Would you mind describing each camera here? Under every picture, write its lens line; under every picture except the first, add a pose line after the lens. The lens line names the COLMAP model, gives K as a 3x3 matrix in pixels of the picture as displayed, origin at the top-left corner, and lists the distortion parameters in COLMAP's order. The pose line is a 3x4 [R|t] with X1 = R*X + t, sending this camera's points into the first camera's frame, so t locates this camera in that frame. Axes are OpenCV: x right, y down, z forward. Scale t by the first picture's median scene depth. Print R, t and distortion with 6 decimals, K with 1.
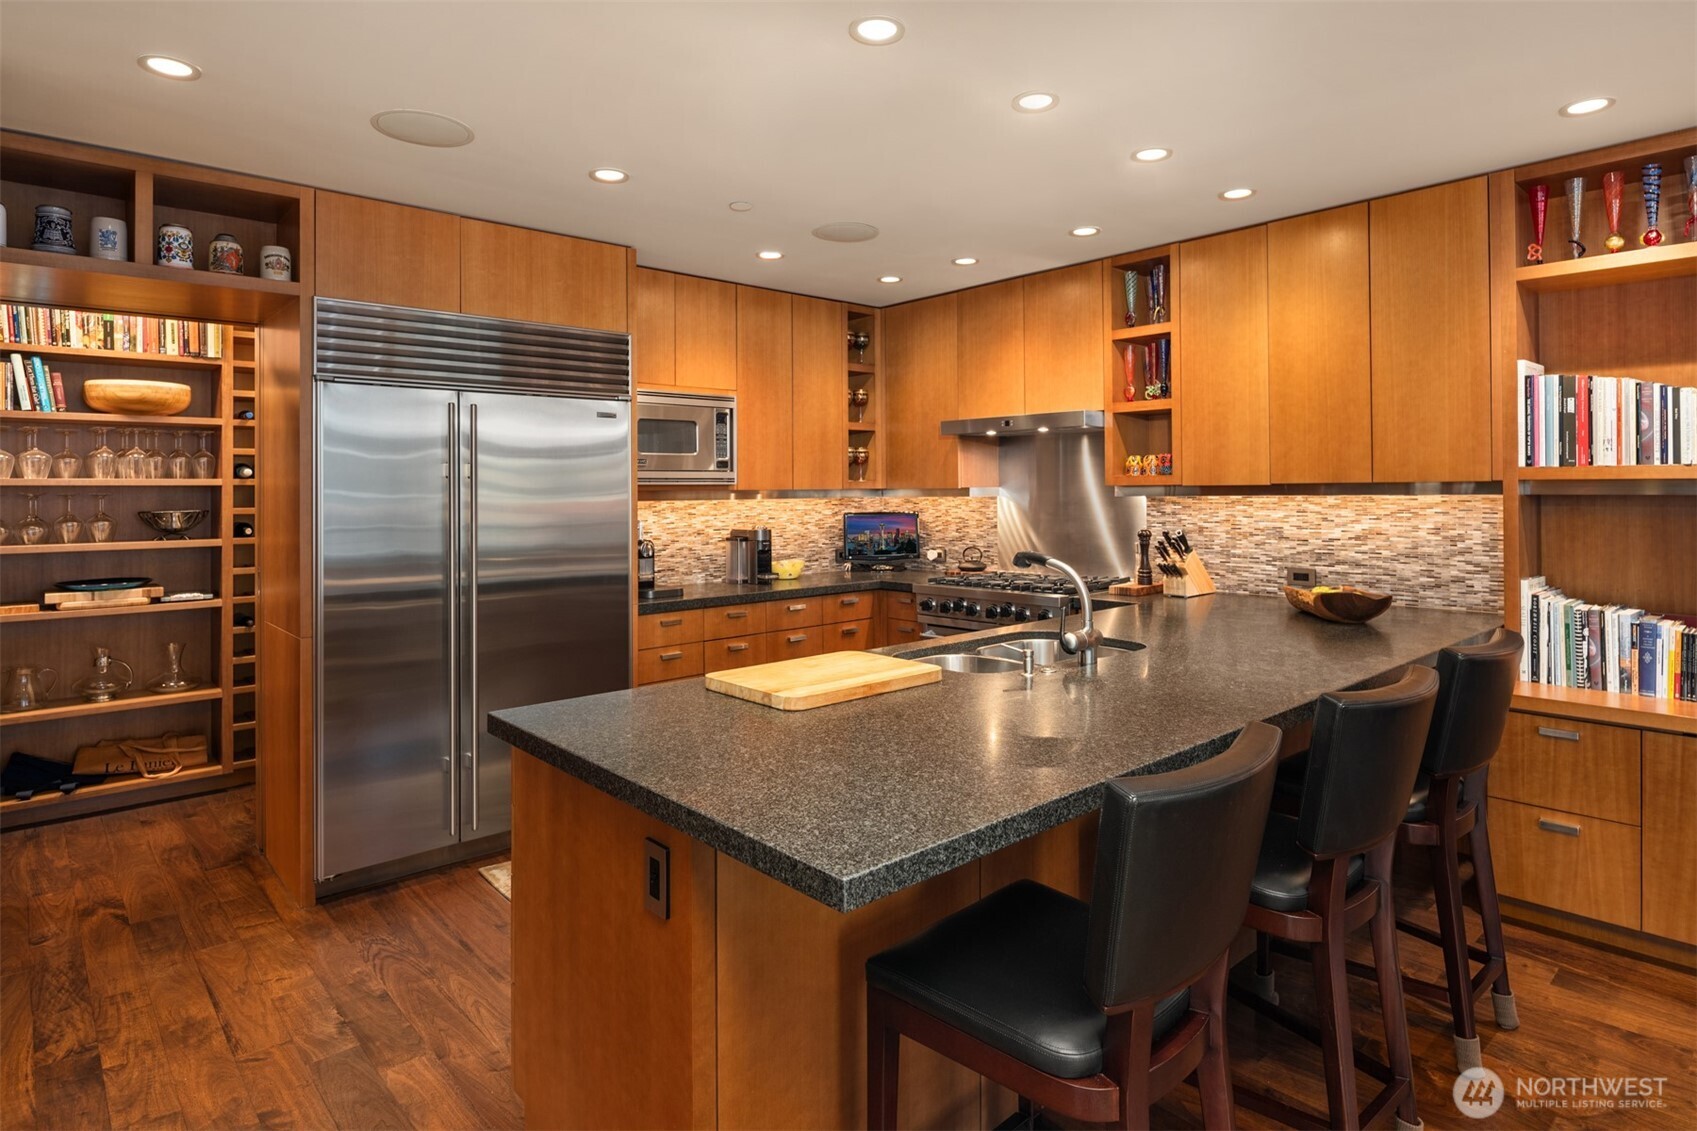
lens RADIAL K [[902.2, 0, 741.3], [0, 902.2, 487.2], [0, 0, 1]] dist [-0.000946, -0.000162]
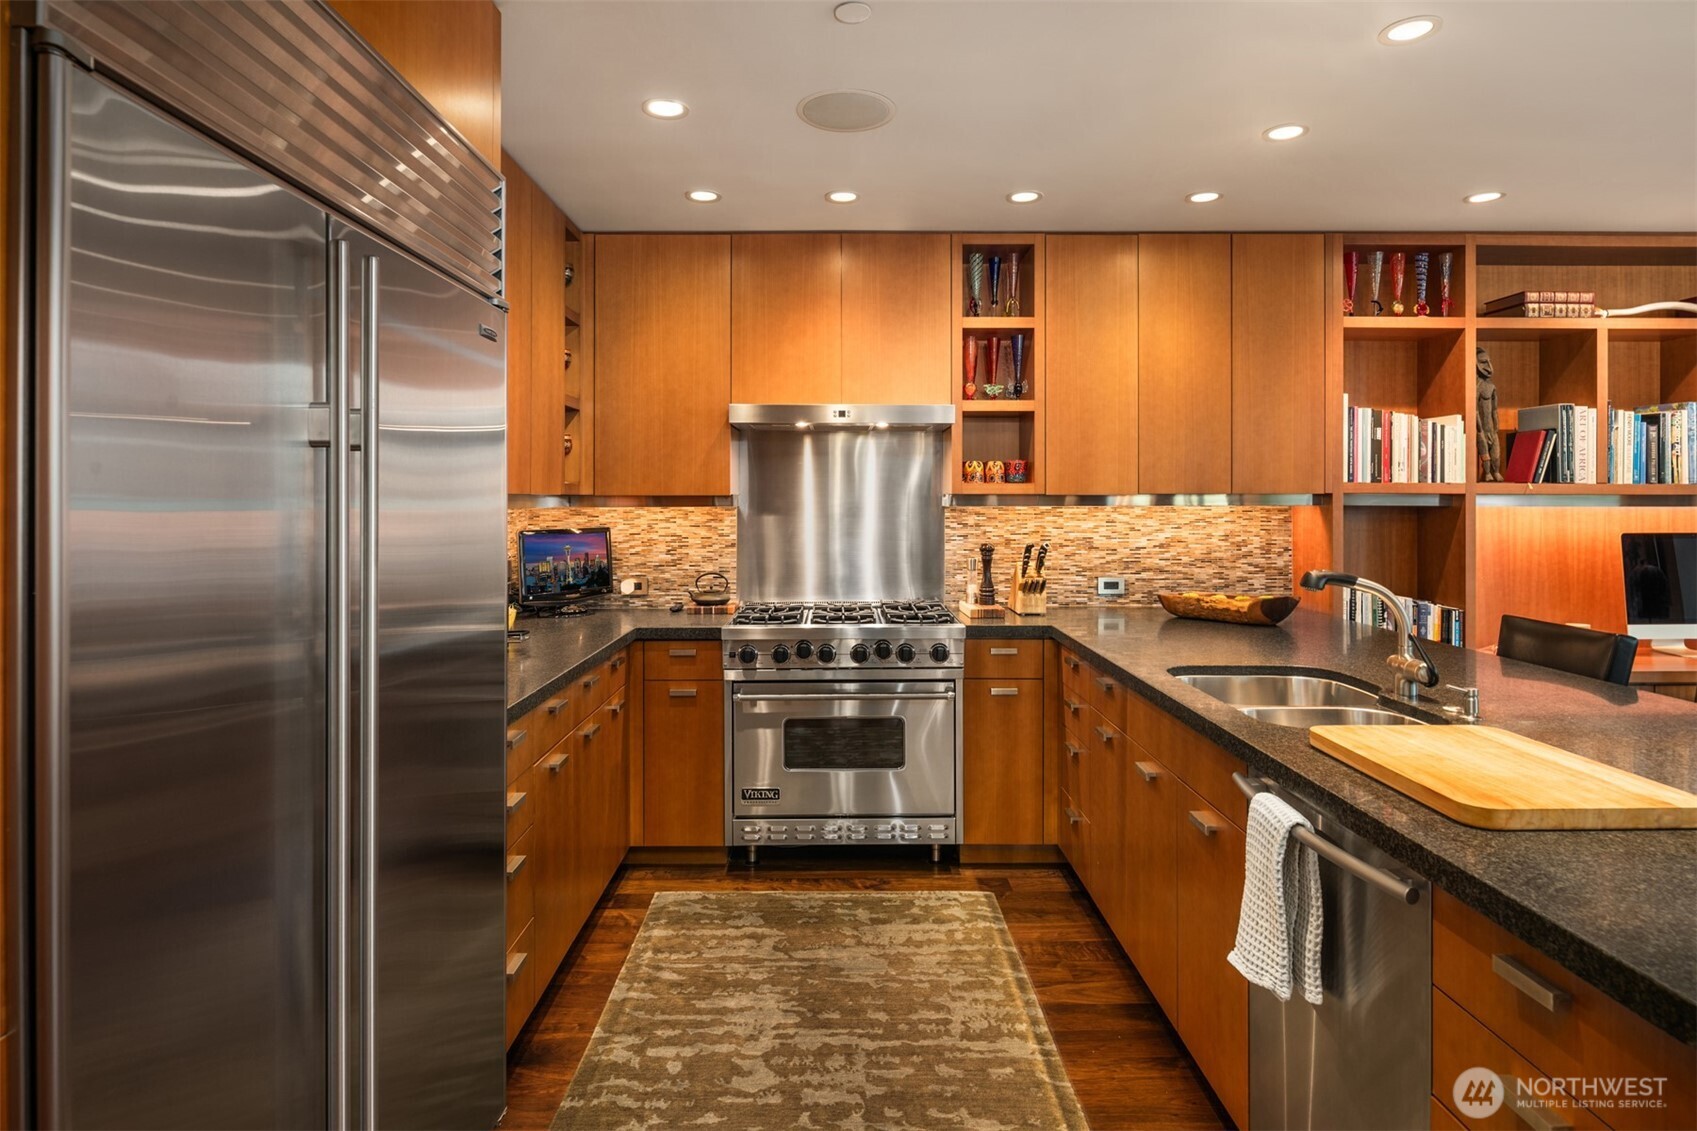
lens RADIAL K [[985.4, 0, 851.9], [0, 985.4, 497.4], [0, 0, 1]] dist [-0.000815, -0.000241]
pose [[0.623925, 0.010388, 0.781415, -0.402549], [-0.009280, 0.999940, -0.005884, 0.007960], [-0.781429, -0.003580, 0.623984, 0.489266]]
